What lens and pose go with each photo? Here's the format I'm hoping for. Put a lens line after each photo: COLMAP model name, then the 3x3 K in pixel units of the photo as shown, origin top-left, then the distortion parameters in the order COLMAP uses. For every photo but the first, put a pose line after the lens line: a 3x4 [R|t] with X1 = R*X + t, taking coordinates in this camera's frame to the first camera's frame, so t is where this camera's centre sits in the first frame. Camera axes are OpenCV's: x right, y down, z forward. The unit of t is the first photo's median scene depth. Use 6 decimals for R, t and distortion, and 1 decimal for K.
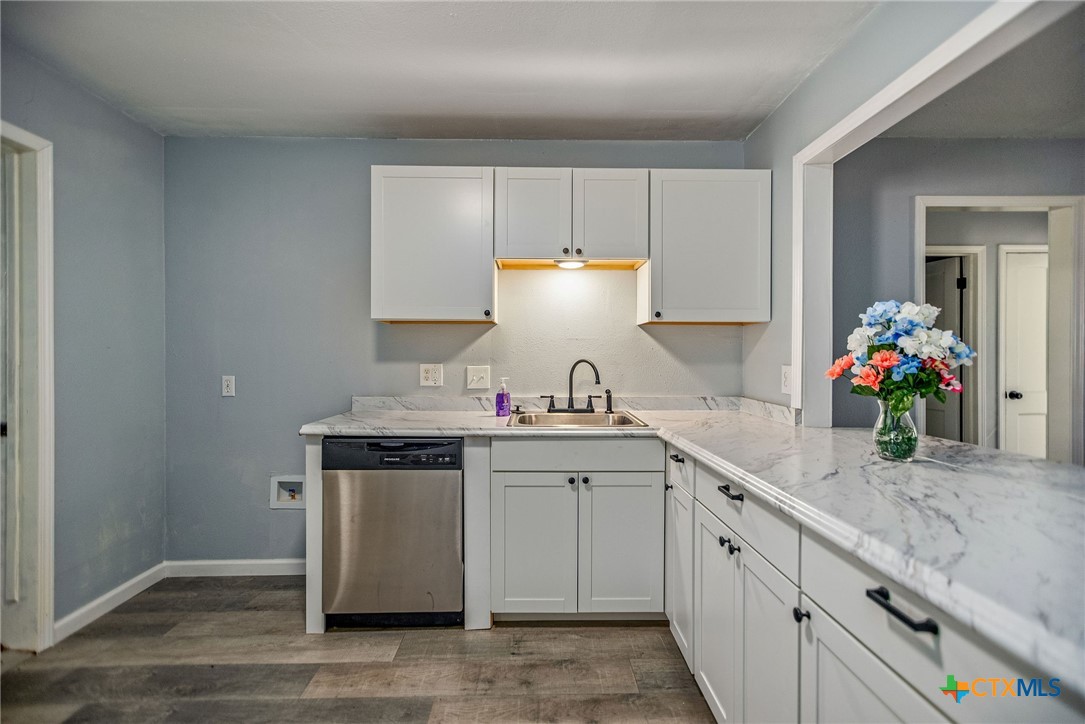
lens RADIAL K [[503.9, 0, 535.1], [0, 503.9, 357.3], [0, 0, 1]] dist [0.000131, 0.000110]
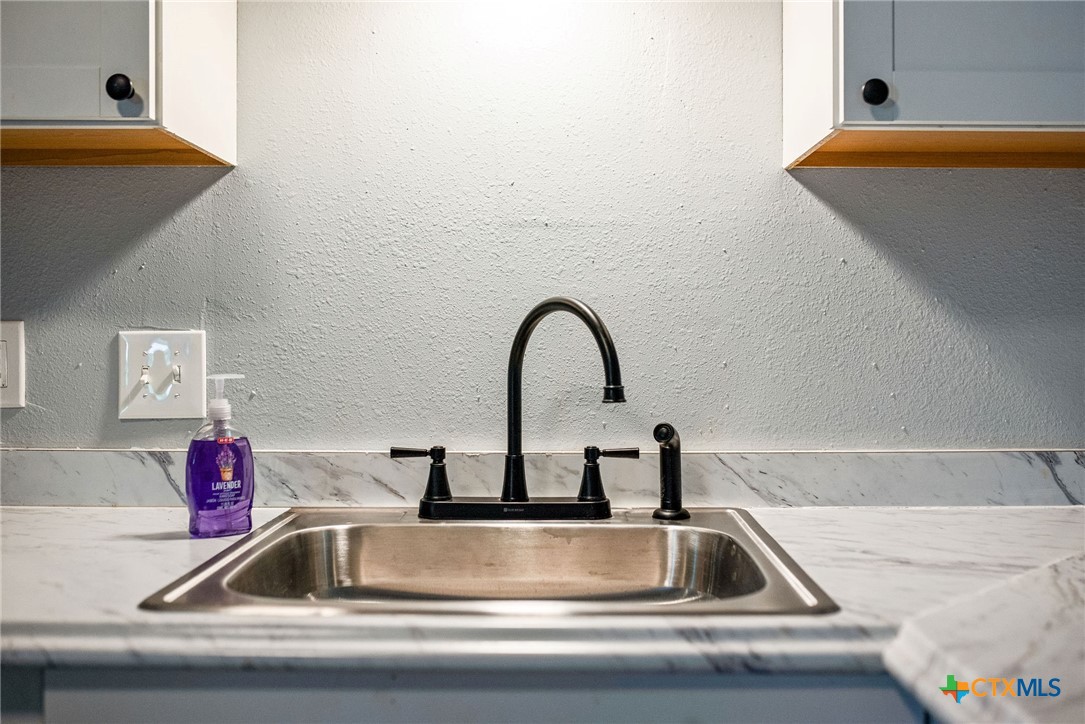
lens RADIAL K [[1068.0, 0, 542.5], [0, 1068.0, 362.0], [0, 0, 1]] dist [-0.009469, -0.006217]
pose [[0.999709, -0.000218, -0.024120, 0.097605], [0.000584, 0.999884, 0.015202, 0.026003], [0.024114, -0.015212, 0.999593, 0.477612]]
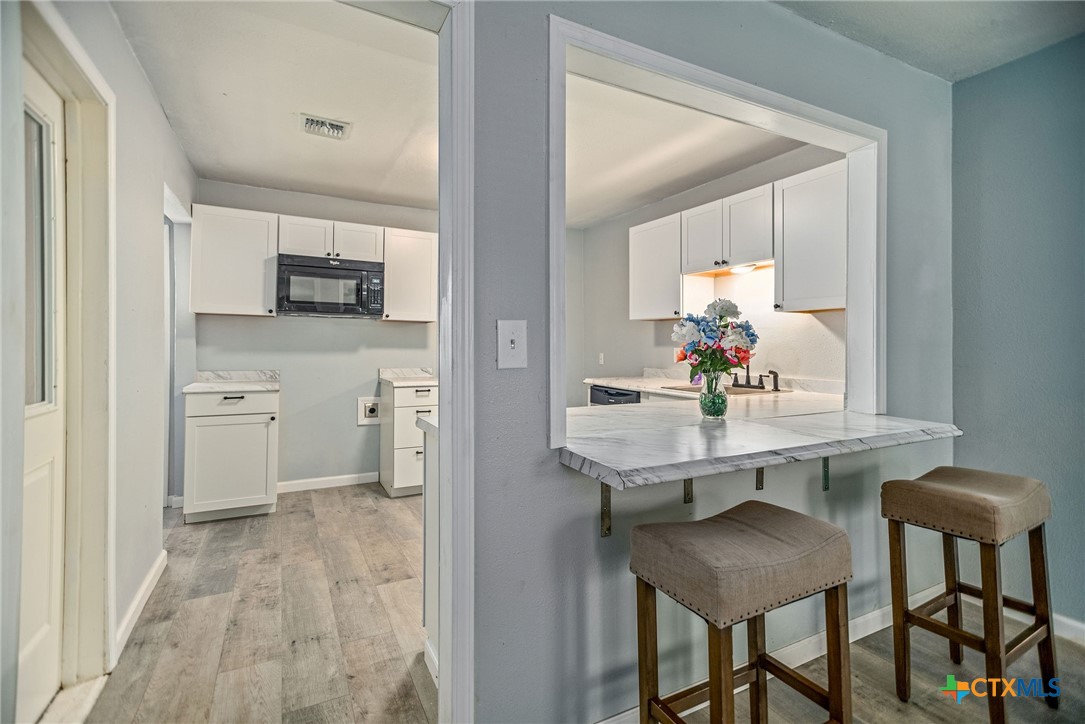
lens RADIAL K [[504.0, 0, 548.6], [0, 504.0, 345.4], [0, 0, 1]] dist [0.000955, 0.000138]
pose [[0.461762, 0.002246, -0.887001, 0.945216], [-0.005367, 0.999986, -0.000262, 0.008944], [0.886988, 0.004881, 0.461767, -0.005686]]
